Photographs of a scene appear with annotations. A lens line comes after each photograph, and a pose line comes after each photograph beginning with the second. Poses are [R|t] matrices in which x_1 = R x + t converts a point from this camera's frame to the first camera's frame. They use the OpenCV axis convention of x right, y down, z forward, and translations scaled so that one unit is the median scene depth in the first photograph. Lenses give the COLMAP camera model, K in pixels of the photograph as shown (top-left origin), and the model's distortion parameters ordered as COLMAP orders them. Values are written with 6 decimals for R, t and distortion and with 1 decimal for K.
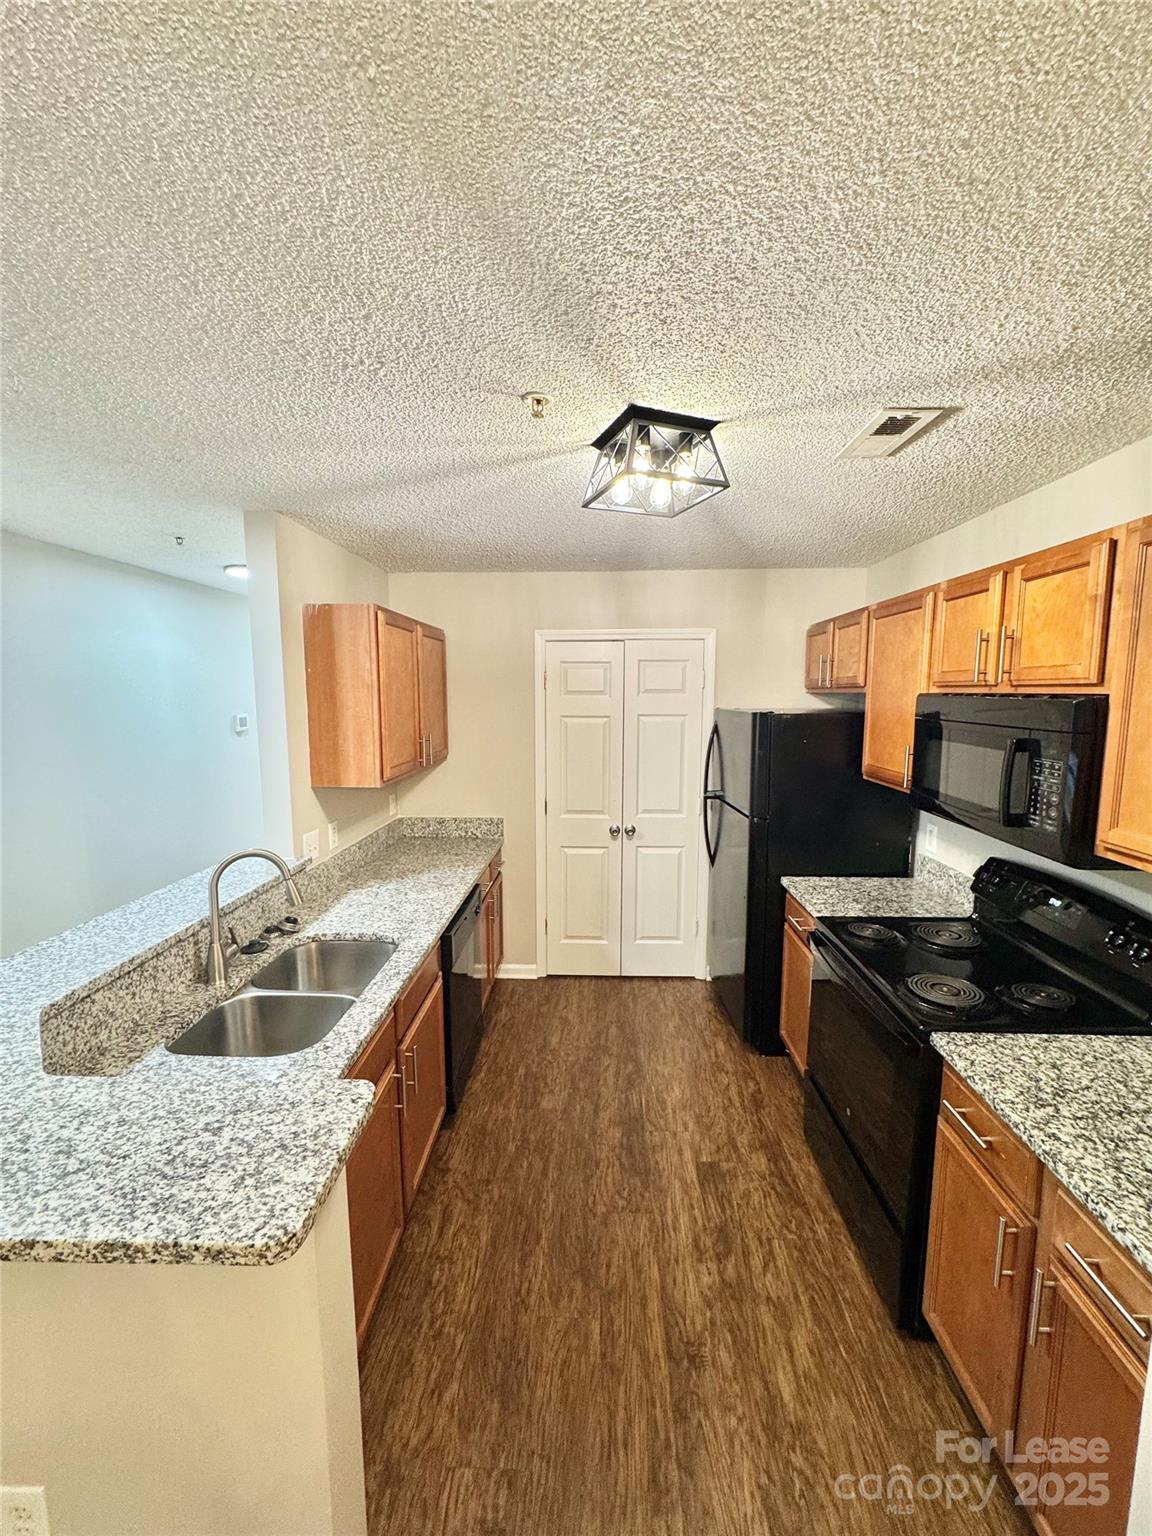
lens RADIAL K [[611.8, 0, 578.5], [0, 611.8, 767.9], [0, 0, 1]] dist [-0.000019, -0.001415]
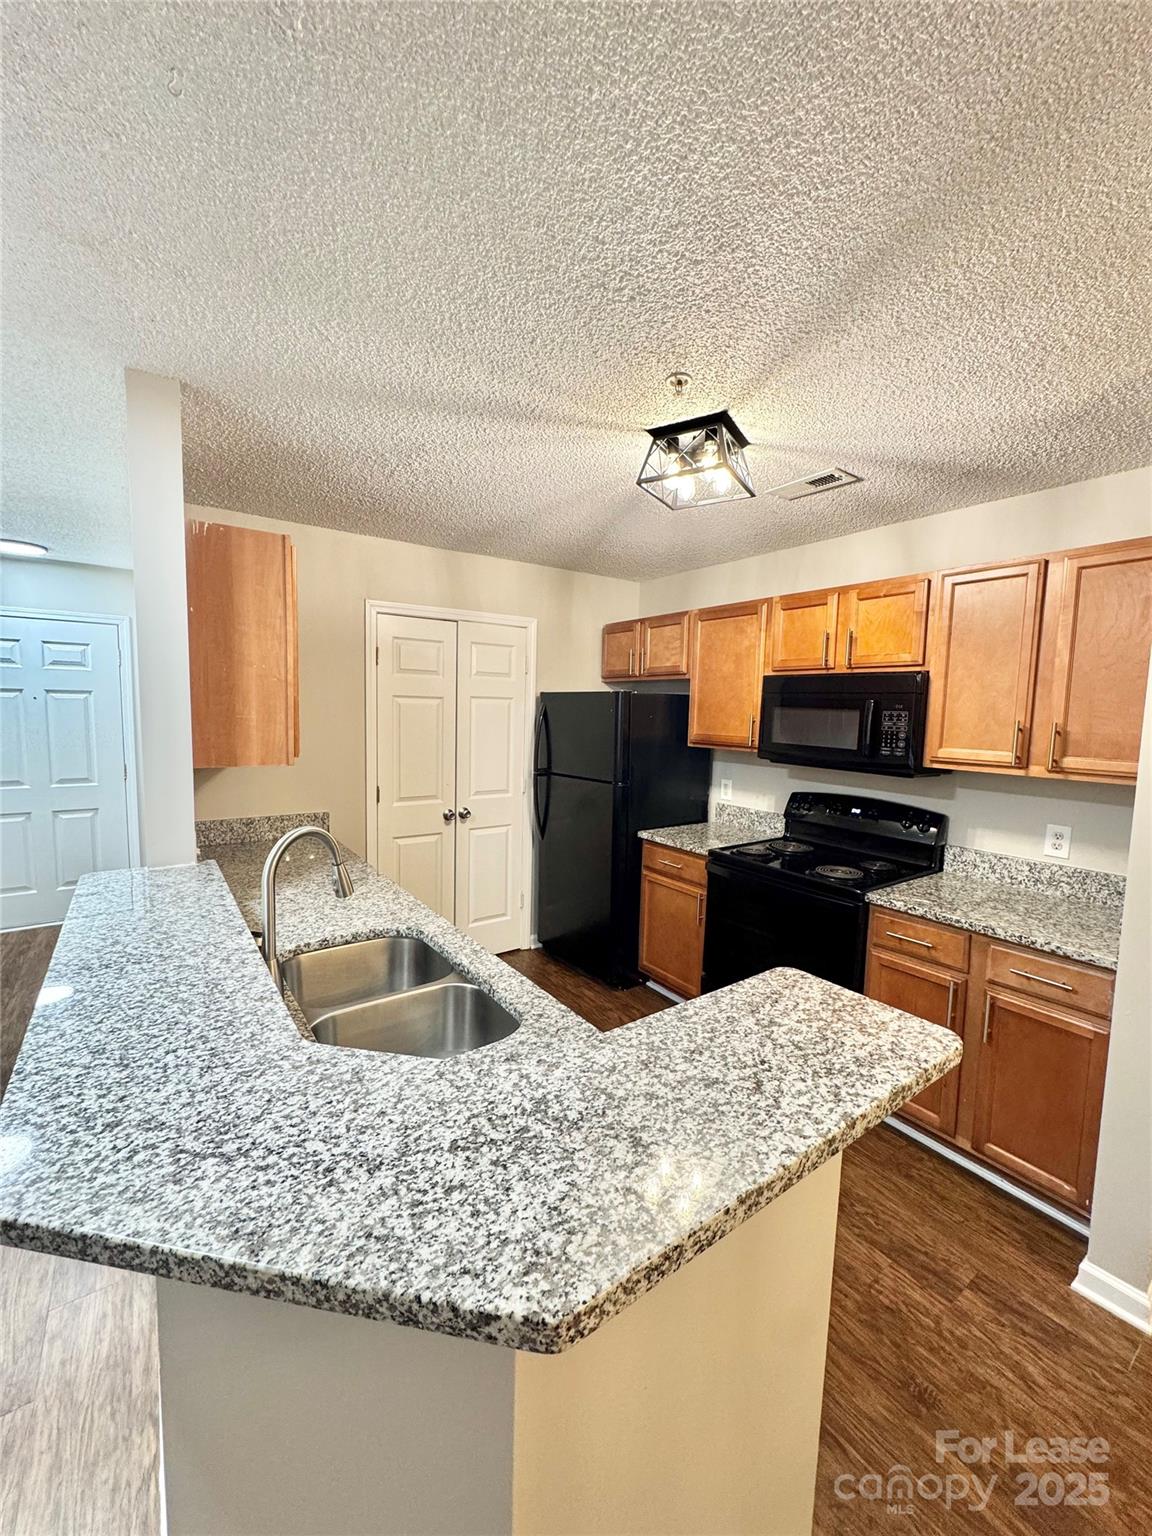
lens RADIAL K [[611.8, 0, 578.5], [0, 611.8, 767.8], [0, 0, 1]] dist [-0.000019, -0.001415]
pose [[0.795610, -0.040231, 0.604472, -0.588753], [0.051307, 0.998682, -0.001063, 0.063086], [-0.603632, 0.031860, 0.796626, 0.153136]]
